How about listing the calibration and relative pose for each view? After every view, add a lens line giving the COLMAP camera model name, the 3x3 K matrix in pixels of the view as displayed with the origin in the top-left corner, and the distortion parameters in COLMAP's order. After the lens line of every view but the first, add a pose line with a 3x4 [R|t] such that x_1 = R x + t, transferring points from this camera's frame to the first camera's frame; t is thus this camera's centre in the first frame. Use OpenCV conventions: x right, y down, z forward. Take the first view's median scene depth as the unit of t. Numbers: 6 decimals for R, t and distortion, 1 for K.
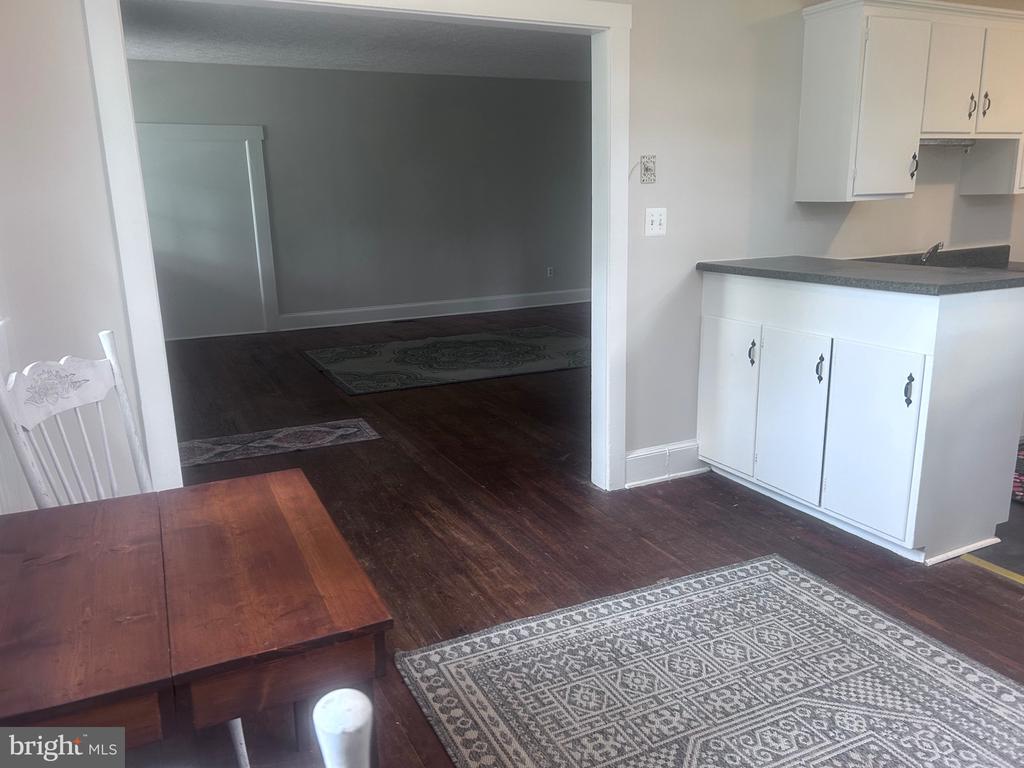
lens RADIAL K [[779.0, 0, 513.3], [0, 779.0, 381.2], [0, 0, 1]] dist [-0.002412, -0.002591]
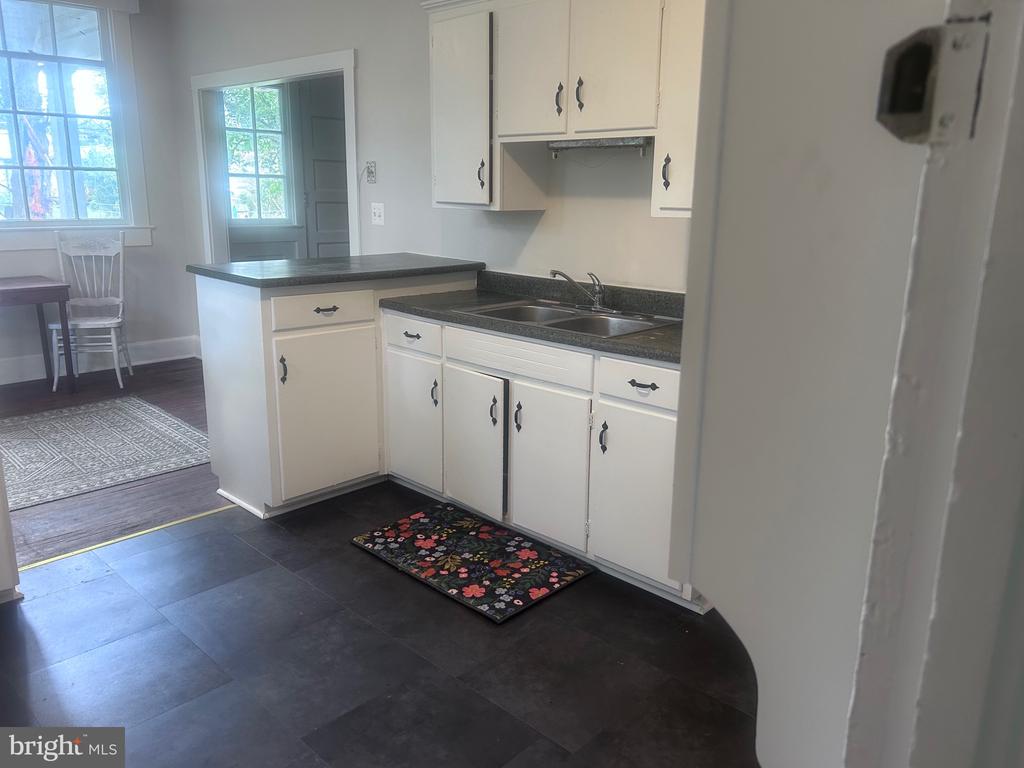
lens RADIAL K [[779.0, 0, 514.6], [0, 779.0, 385.3], [0, 0, 1]] dist [-0.002412, -0.002591]
pose [[0.350688, 0.260460, -0.899544, 1.902870], [-0.258224, 0.950202, 0.174460, -0.283994], [0.900188, 0.171103, 0.400481, 0.966776]]
